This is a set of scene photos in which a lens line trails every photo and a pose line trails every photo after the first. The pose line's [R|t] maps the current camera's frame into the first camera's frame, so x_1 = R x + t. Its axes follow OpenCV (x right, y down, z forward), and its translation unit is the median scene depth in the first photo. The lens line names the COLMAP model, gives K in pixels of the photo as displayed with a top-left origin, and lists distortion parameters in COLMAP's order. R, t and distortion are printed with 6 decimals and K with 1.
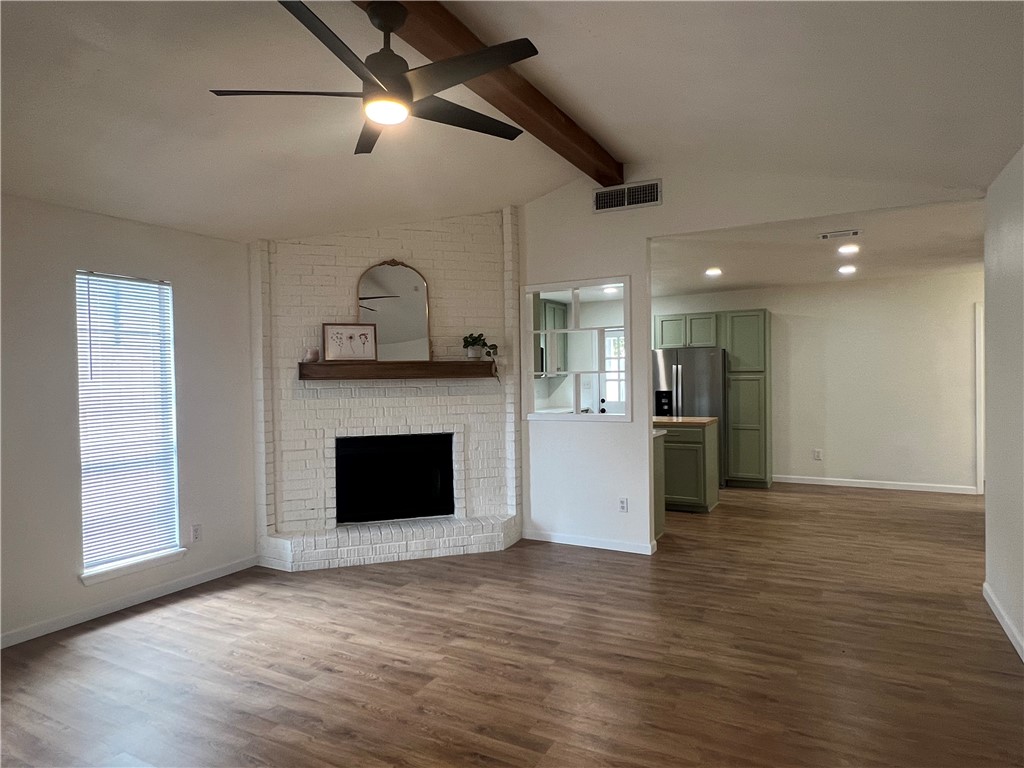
lens RADIAL K [[616.2, 0, 512.8], [0, 616.2, 378.9], [0, 0, 1]] dist [0.044428, 0.000239]
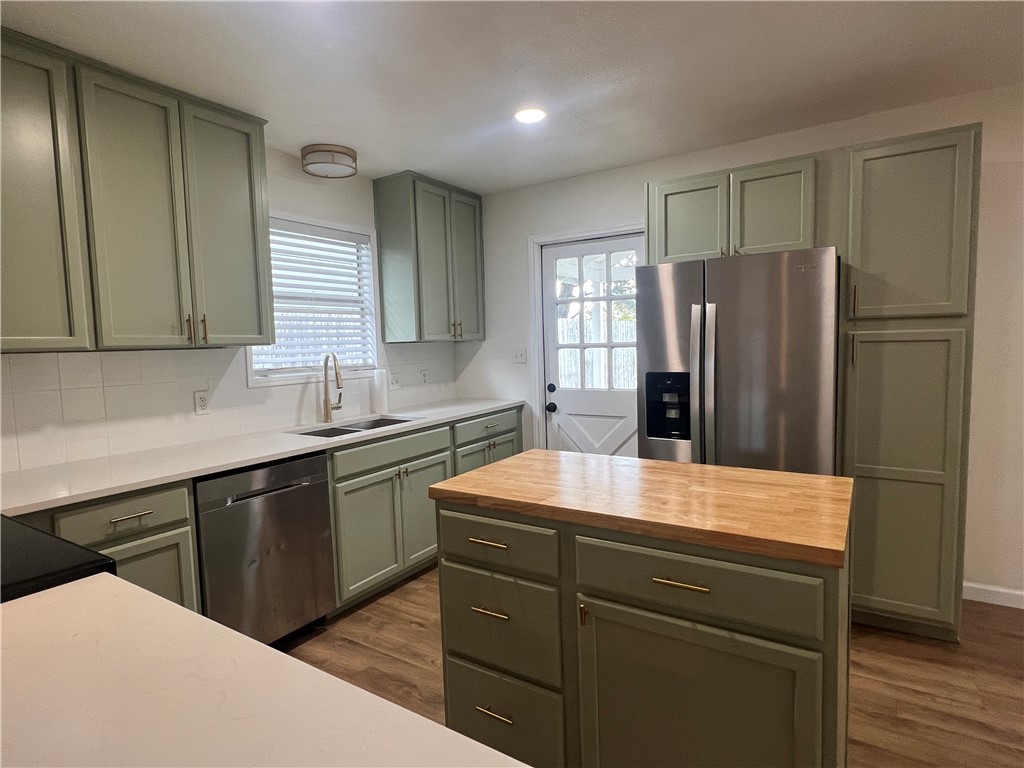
lens RADIAL K [[547.6, 0, 508.1], [0, 547.6, 385.1], [0, 0, 1]] dist [-0.003362, -0.000621]
pose [[0.997029, -0.007303, -0.076685, 0.170009], [0.012752, 0.997408, 0.070818, 0.001668], [0.075969, -0.071586, 0.994537, 0.647383]]
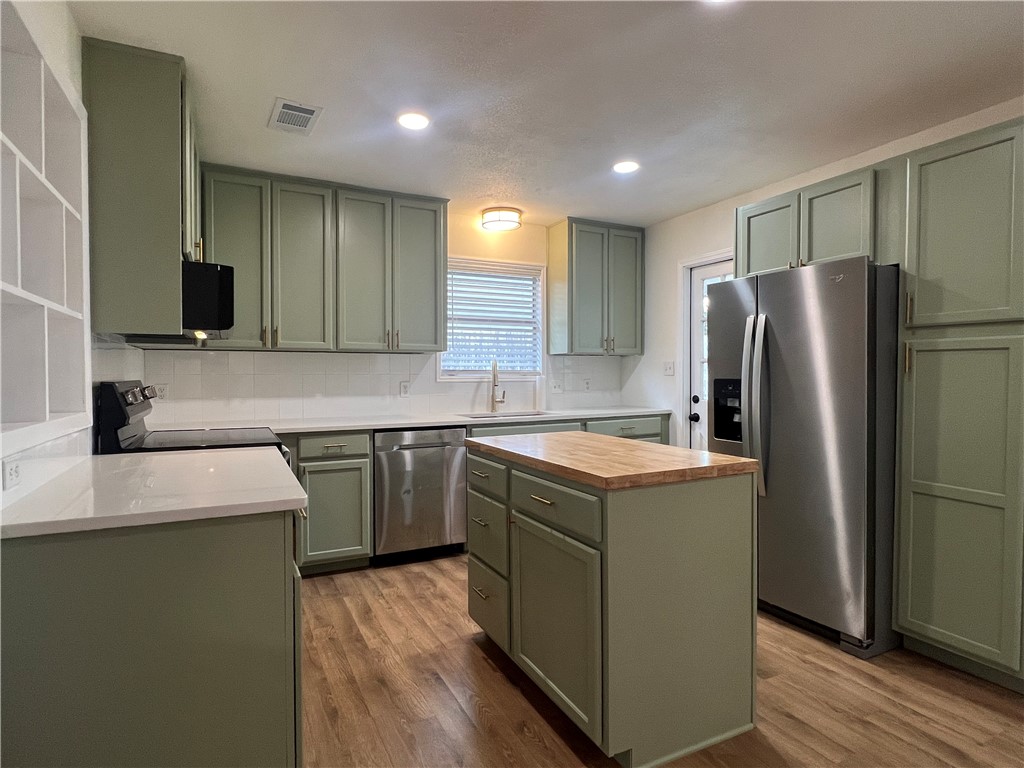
lens RADIAL K [[547.6, 0, 512.0], [0, 547.6, 385.0], [0, 0, 1]] dist [-0.003362, -0.000621]
pose [[0.825265, 0.026504, -0.564124, 0.330871], [-0.015153, 0.999578, 0.024795, 0.016138], [0.564543, -0.011914, 0.825318, 0.602703]]
